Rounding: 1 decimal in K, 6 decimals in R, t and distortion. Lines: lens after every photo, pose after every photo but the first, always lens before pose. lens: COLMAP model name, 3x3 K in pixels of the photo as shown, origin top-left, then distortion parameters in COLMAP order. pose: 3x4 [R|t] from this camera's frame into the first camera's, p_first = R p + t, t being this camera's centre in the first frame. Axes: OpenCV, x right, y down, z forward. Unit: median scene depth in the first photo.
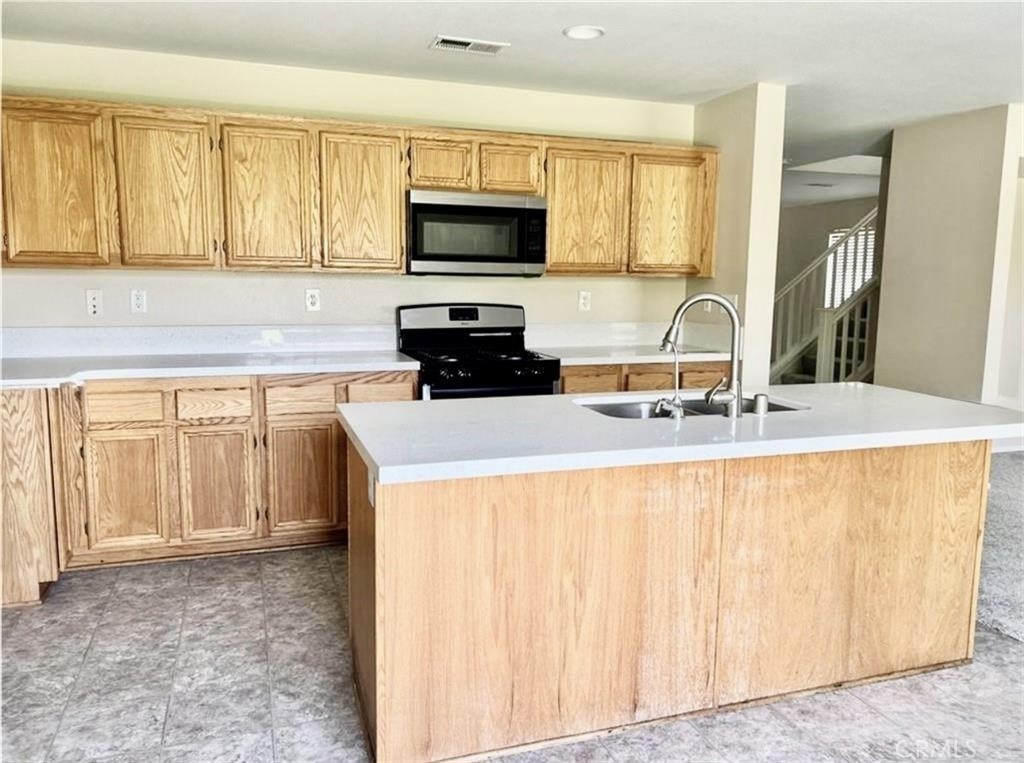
lens RADIAL K [[775.5, 0, 512.0], [0, 775.5, 381.5], [0, 0, 1]] dist [0.087042, -0.002071]
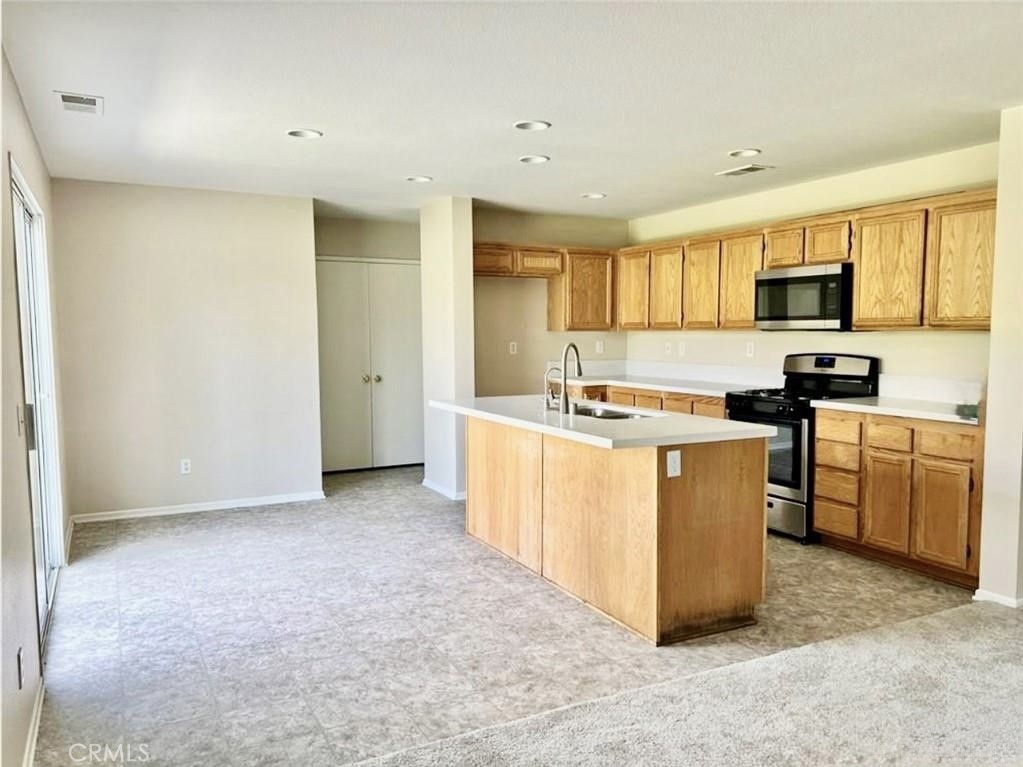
lens RADIAL K [[772.5, 0, 516.2], [0, 772.5, 400.1], [0, 0, 1]] dist [0.002328, -0.007959]
pose [[0.136479, 0.076420, -0.987691, 1.082445], [-0.125970, 0.990265, 0.059213, -0.040246], [0.982601, 0.116338, 0.144777, 0.365609]]
